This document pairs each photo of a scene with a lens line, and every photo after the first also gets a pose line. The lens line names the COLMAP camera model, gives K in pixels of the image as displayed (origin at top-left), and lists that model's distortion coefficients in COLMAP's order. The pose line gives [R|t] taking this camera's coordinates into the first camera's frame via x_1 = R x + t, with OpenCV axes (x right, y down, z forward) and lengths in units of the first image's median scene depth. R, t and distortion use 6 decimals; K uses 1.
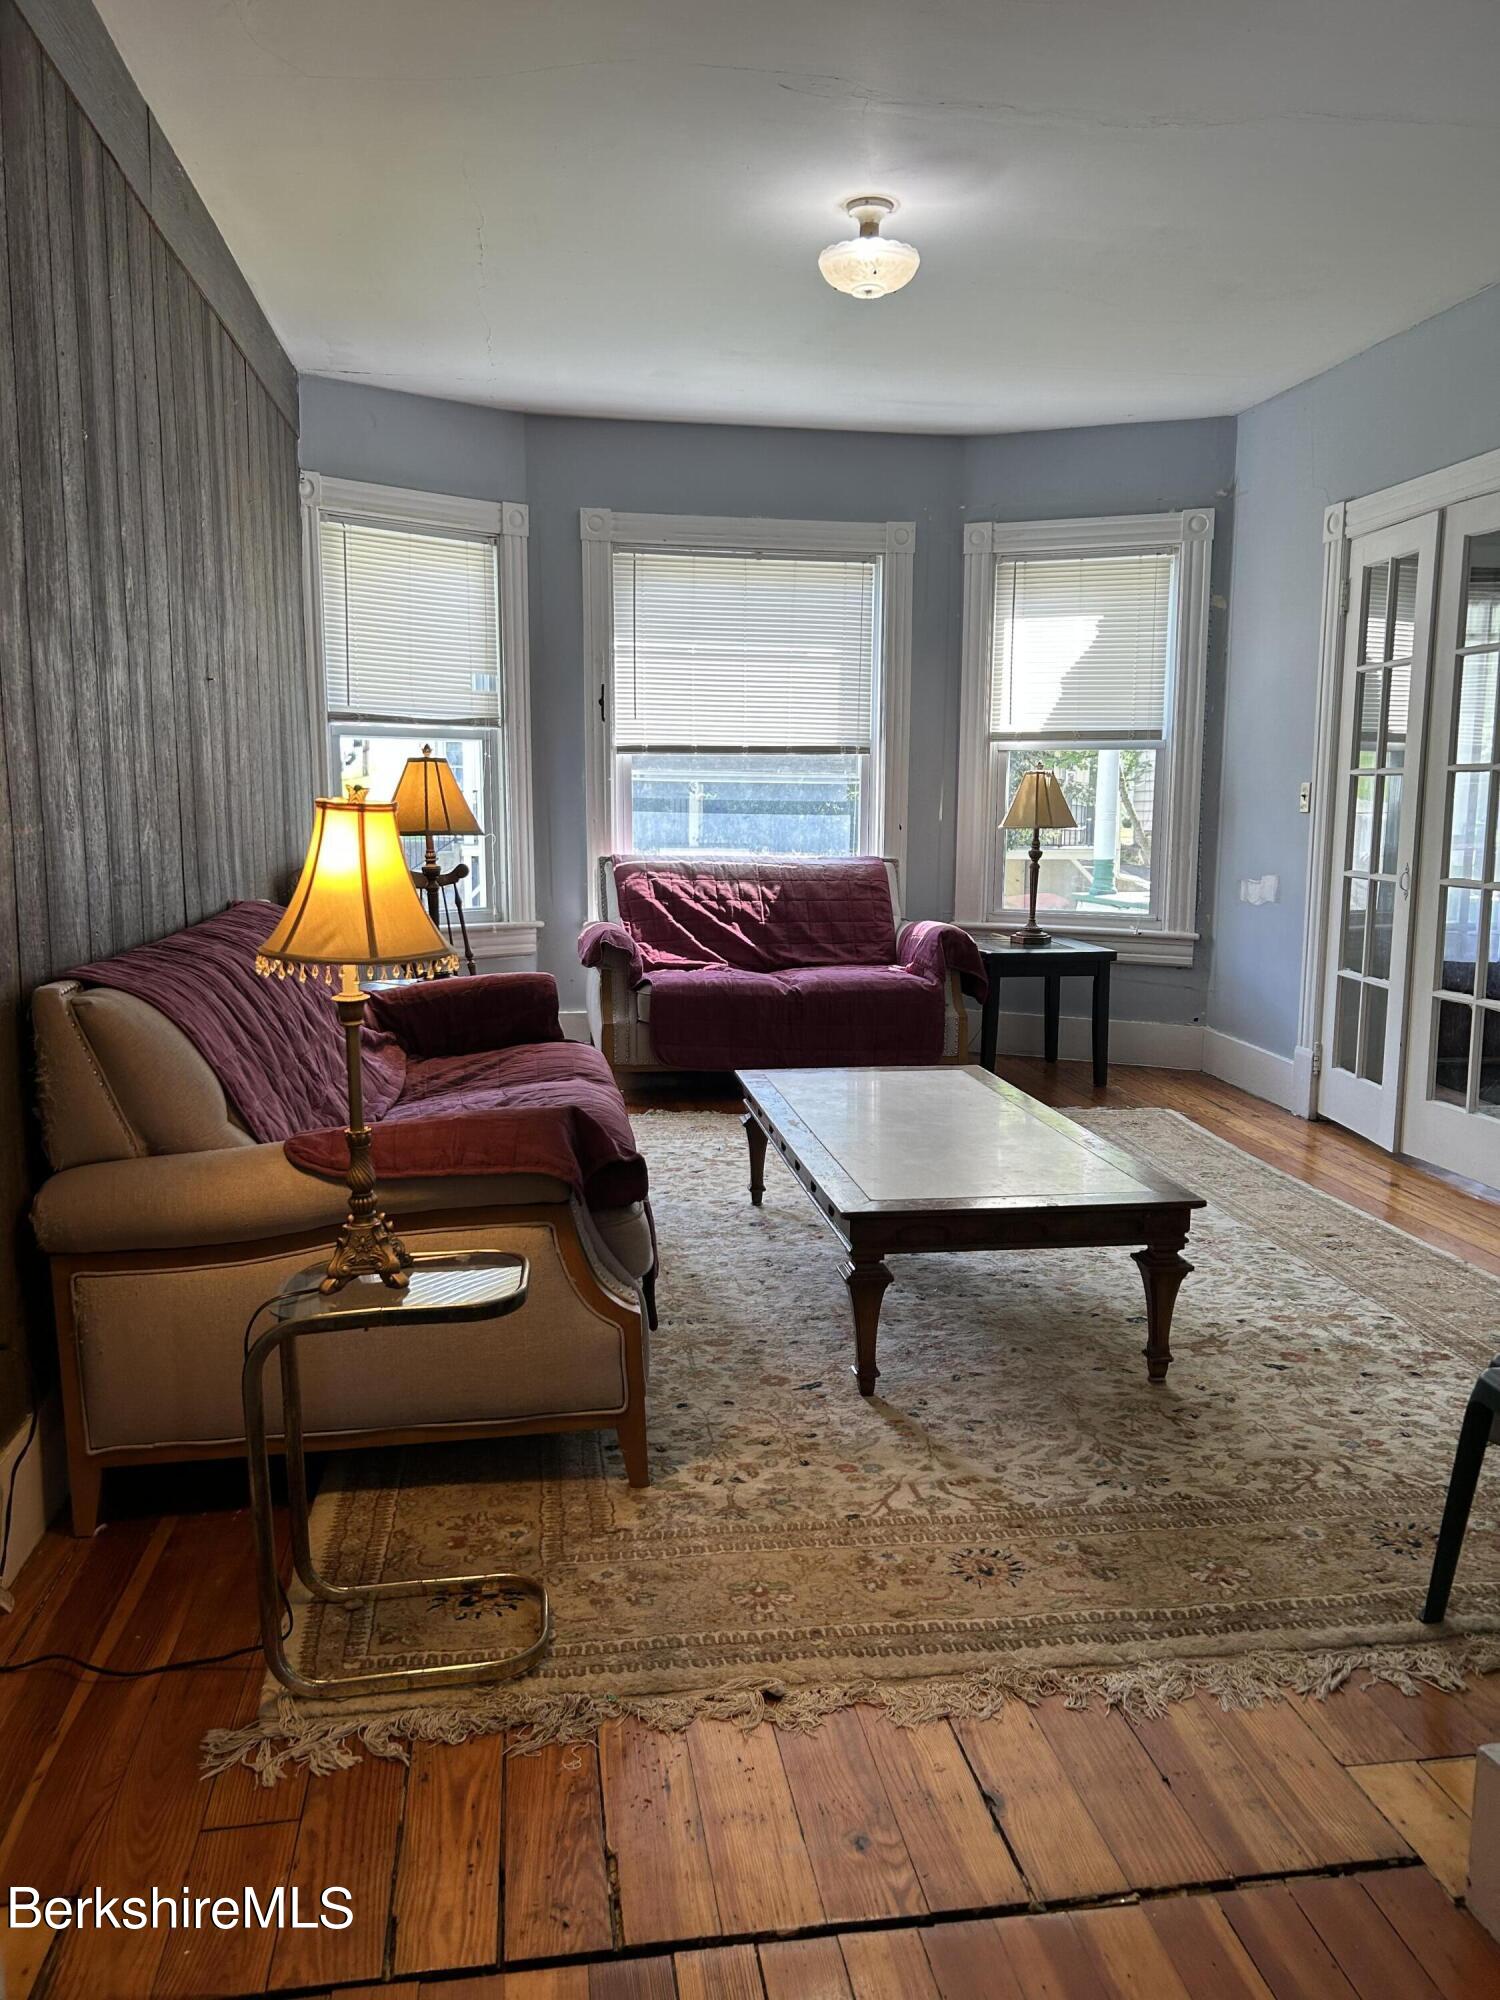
lens RADIAL K [[1503.4, 0, 739.1], [0, 1503.4, 997.4], [0, 0, 1]] dist [0.043679, -0.053133]
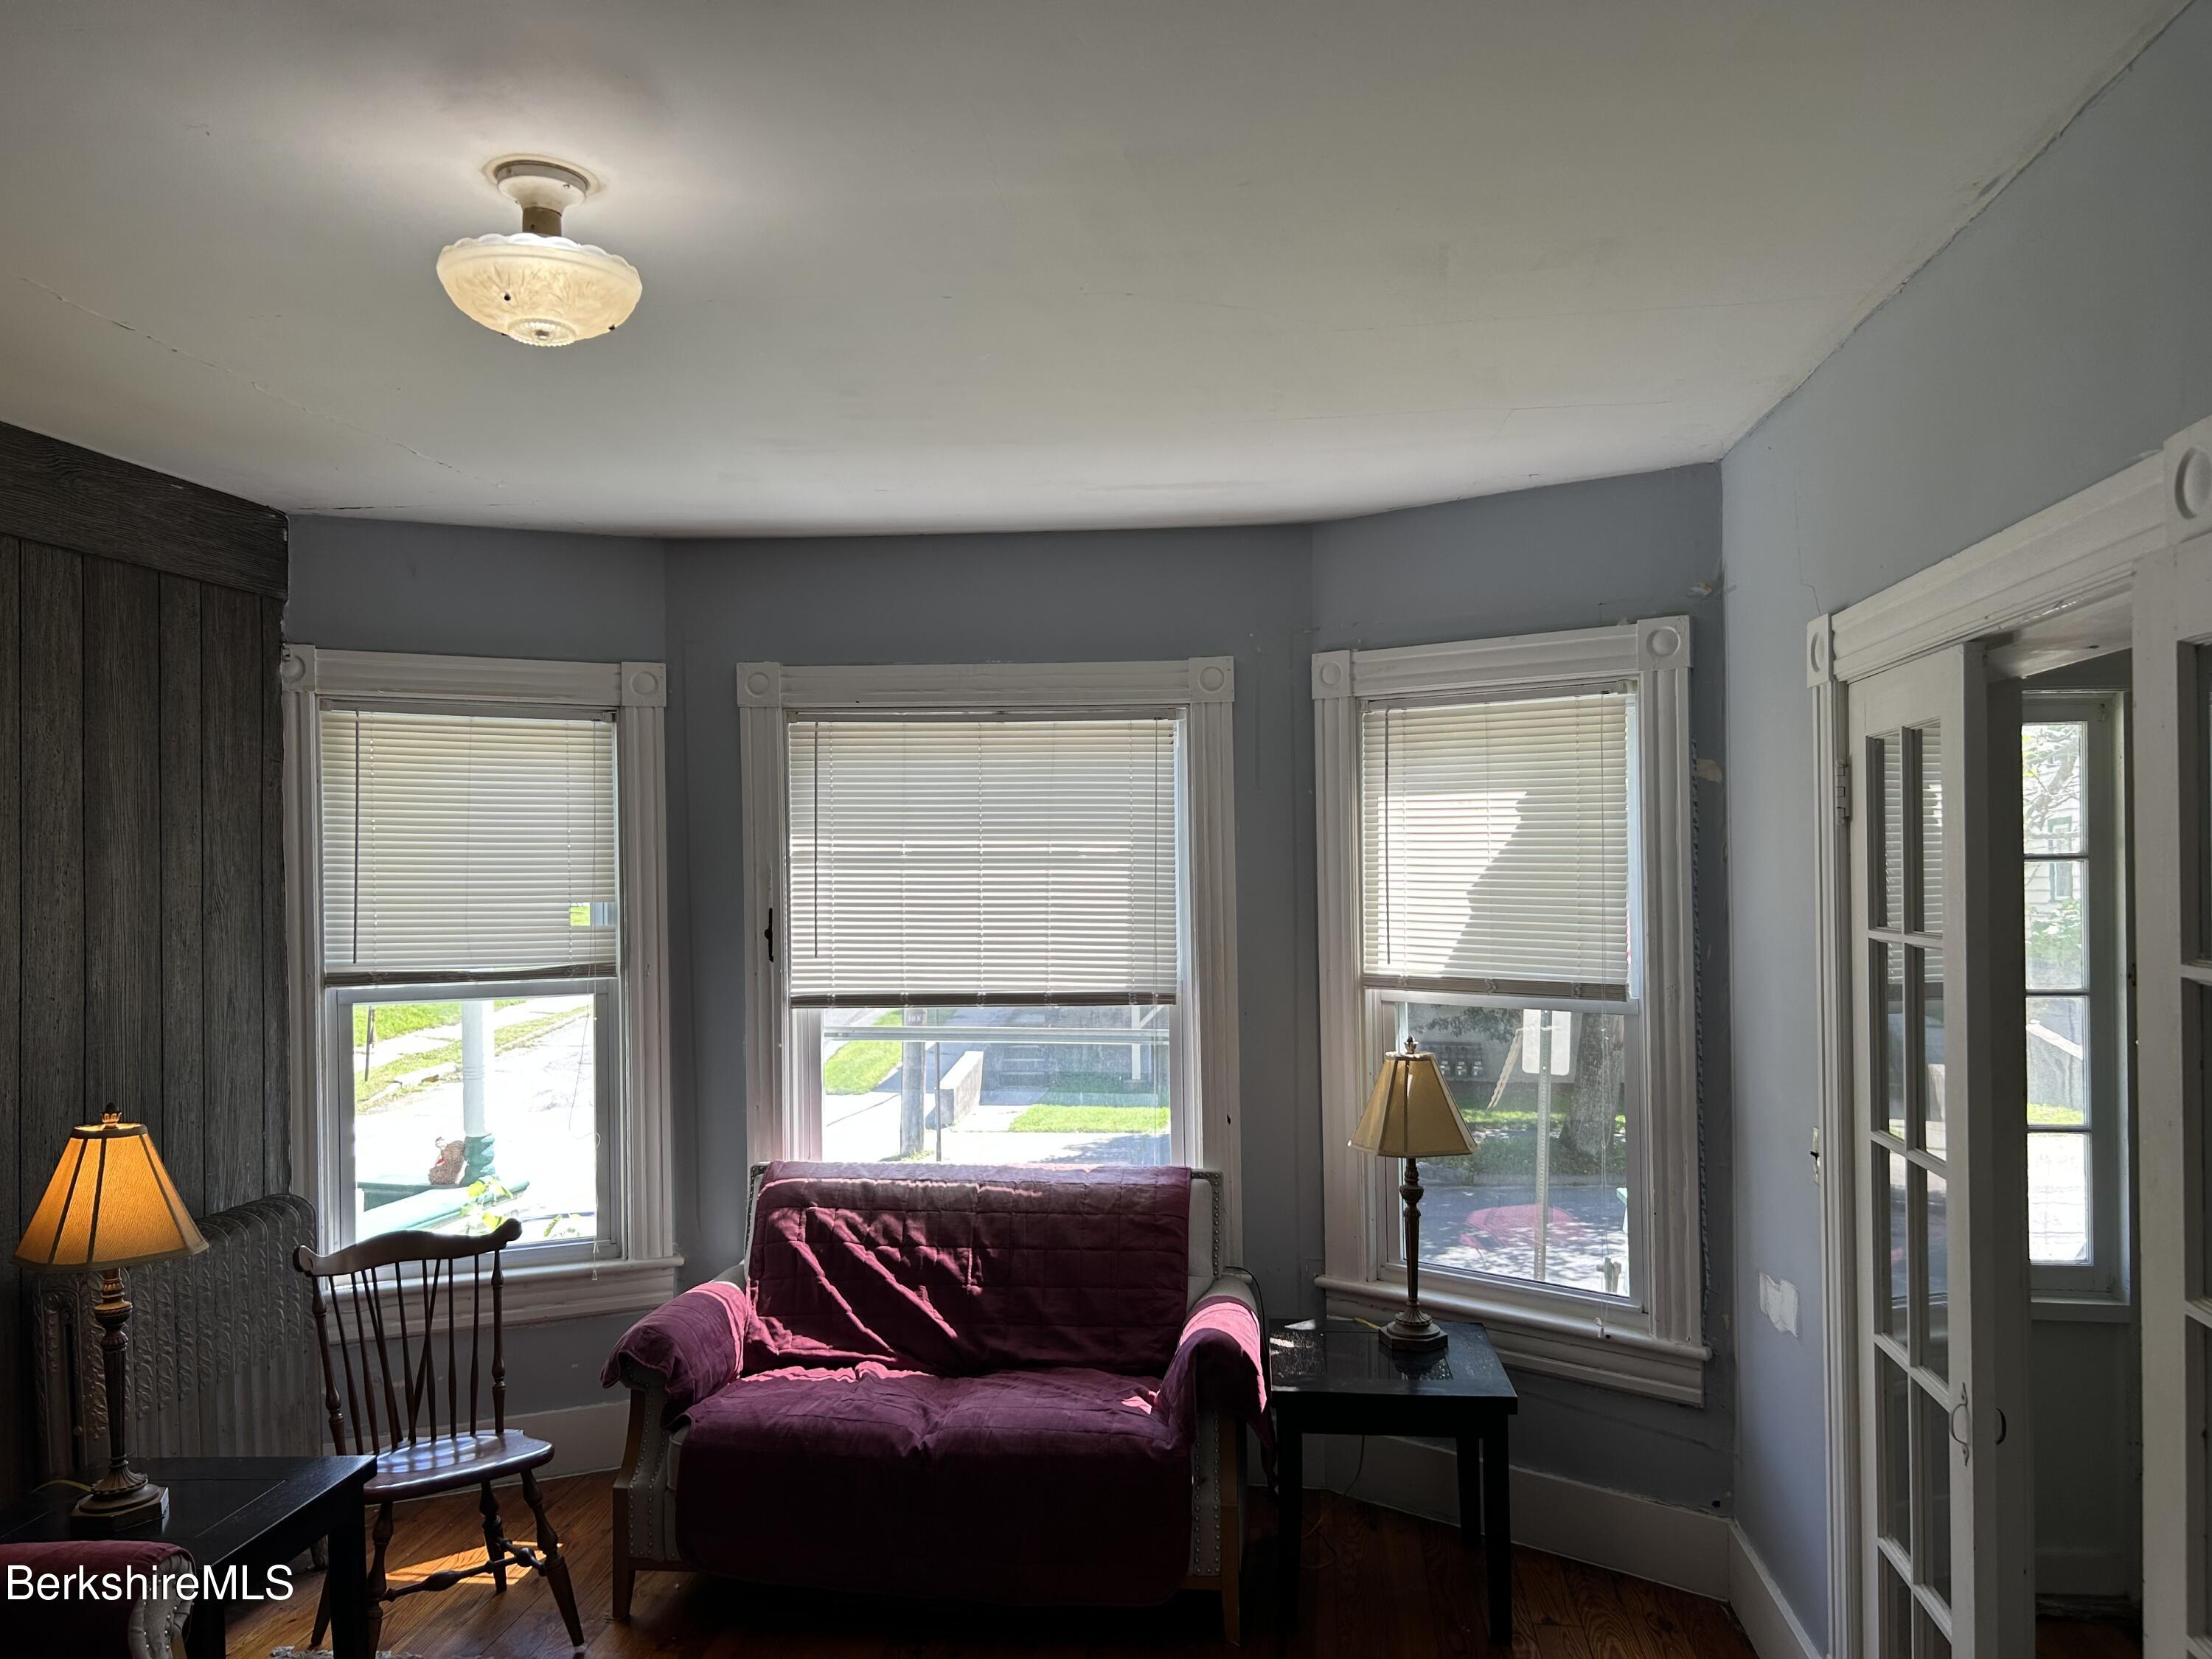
lens RADIAL K [[1630.8, 0, 1103.9], [0, 1630.8, 842.9], [0, 0, 1]] dist [0.121835, -0.270686]
pose [[0.962051, -0.018342, -0.272251, 0.422638], [-0.022919, 0.988780, -0.147607, -0.215088], [0.271904, 0.148245, 0.950837, 0.542021]]
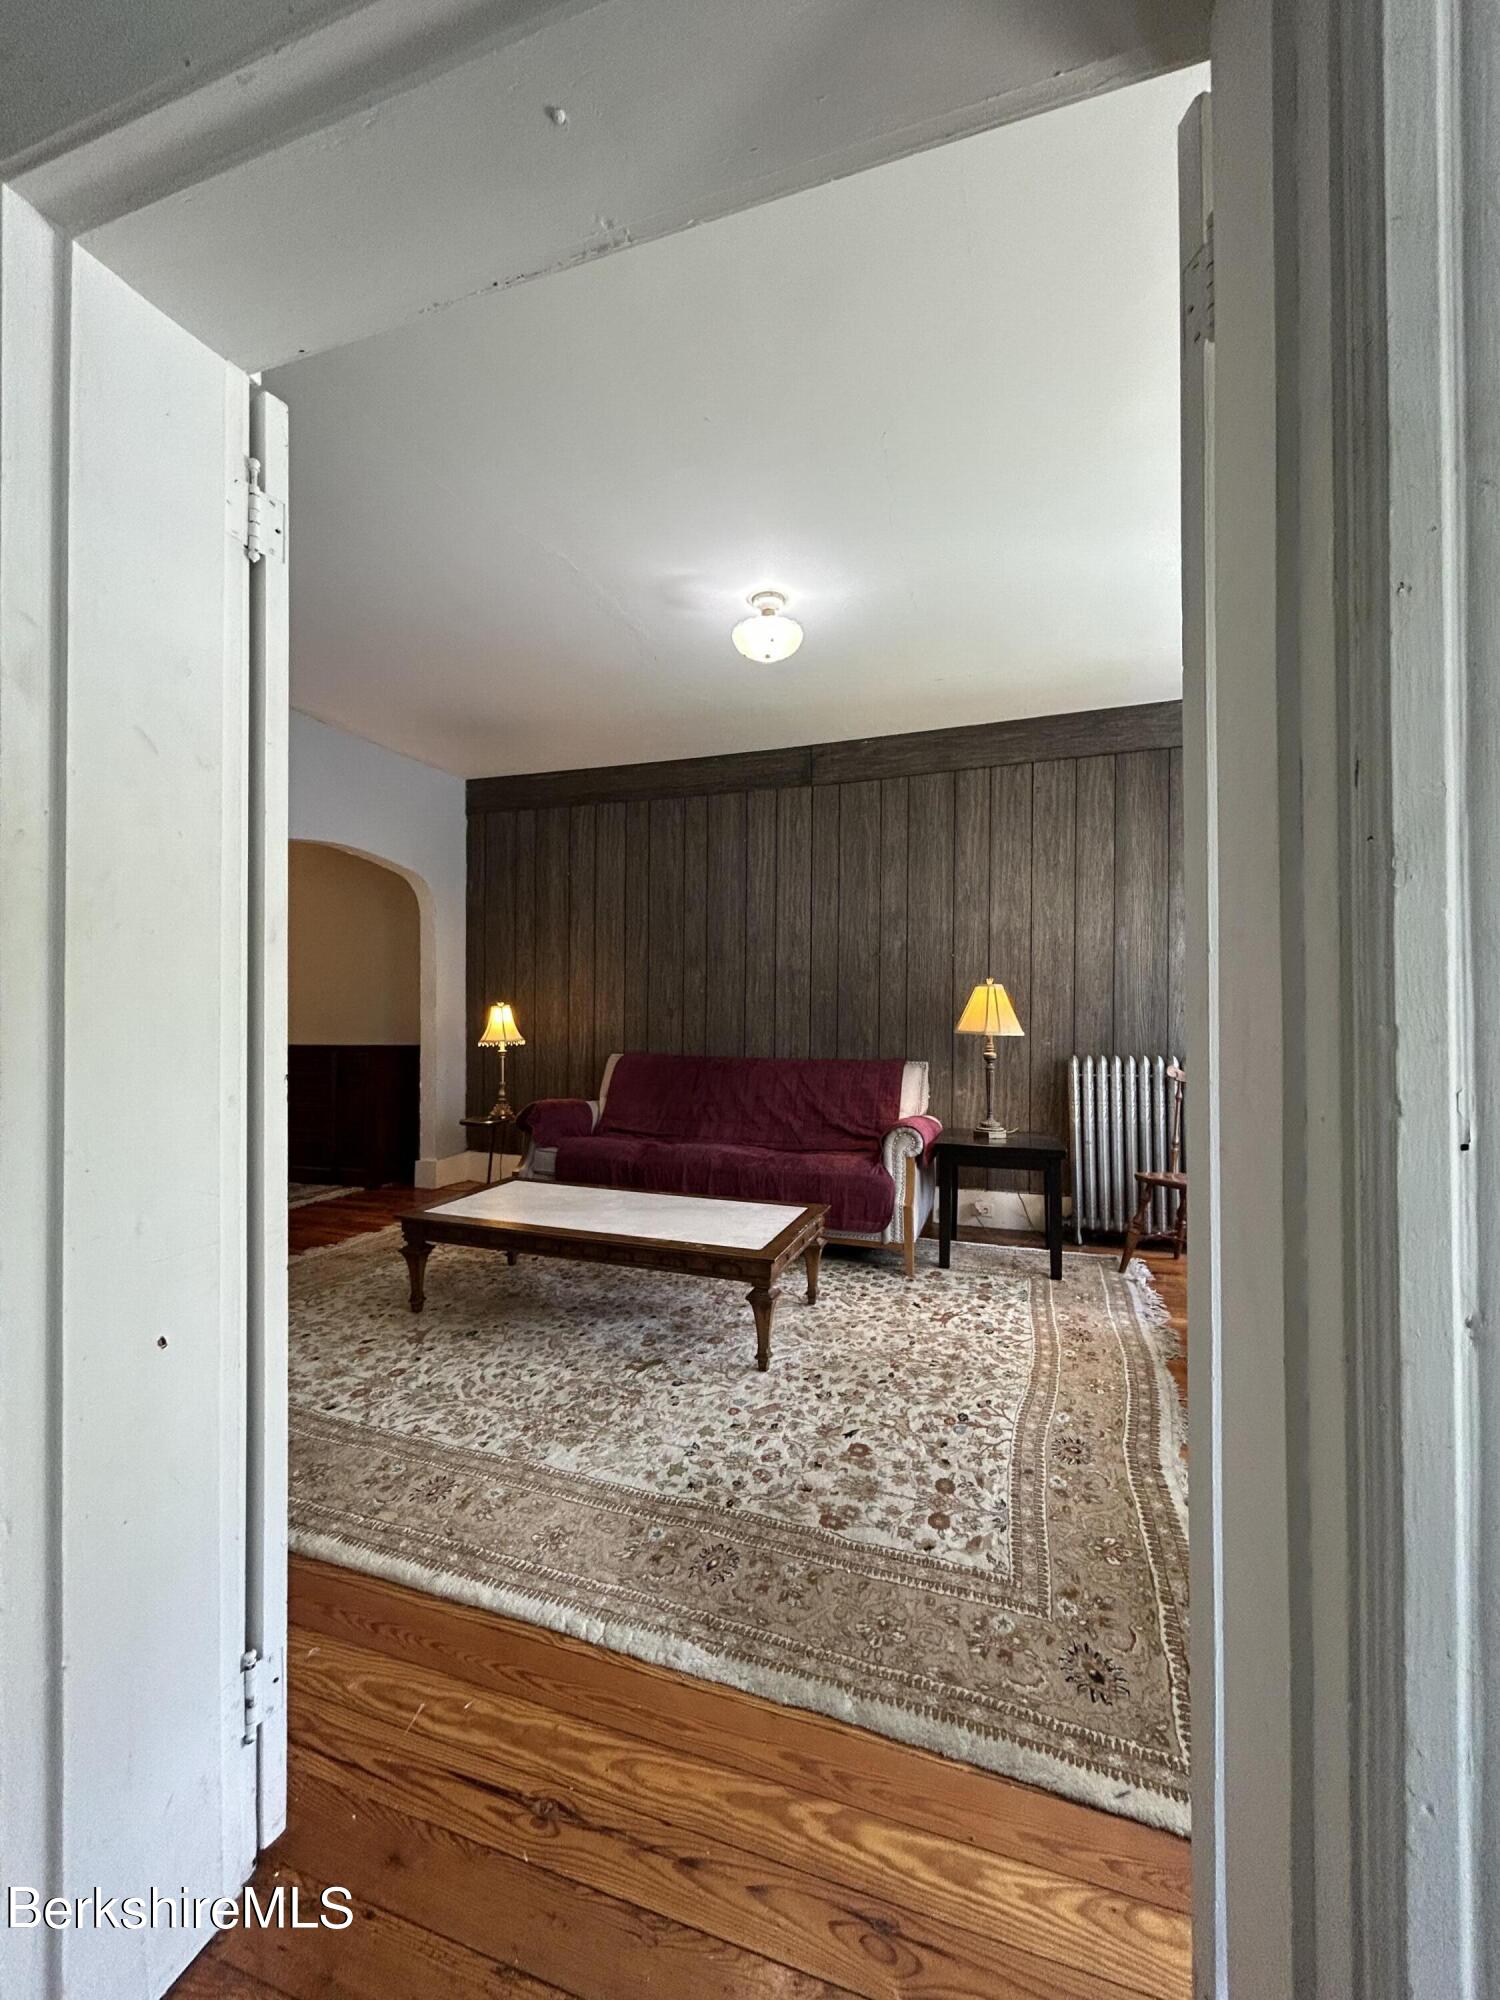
lens RADIAL K [[820.2, 0, 758.9], [0, 820.2, 997.4], [0, 0, 1]] dist [0.000666, -0.000091]
pose [[-0.459387, -0.015263, -0.888105, 0.756544], [-0.128683, 0.990448, 0.049542, -0.183958], [0.878865, 0.137043, -0.456963, 1.359640]]
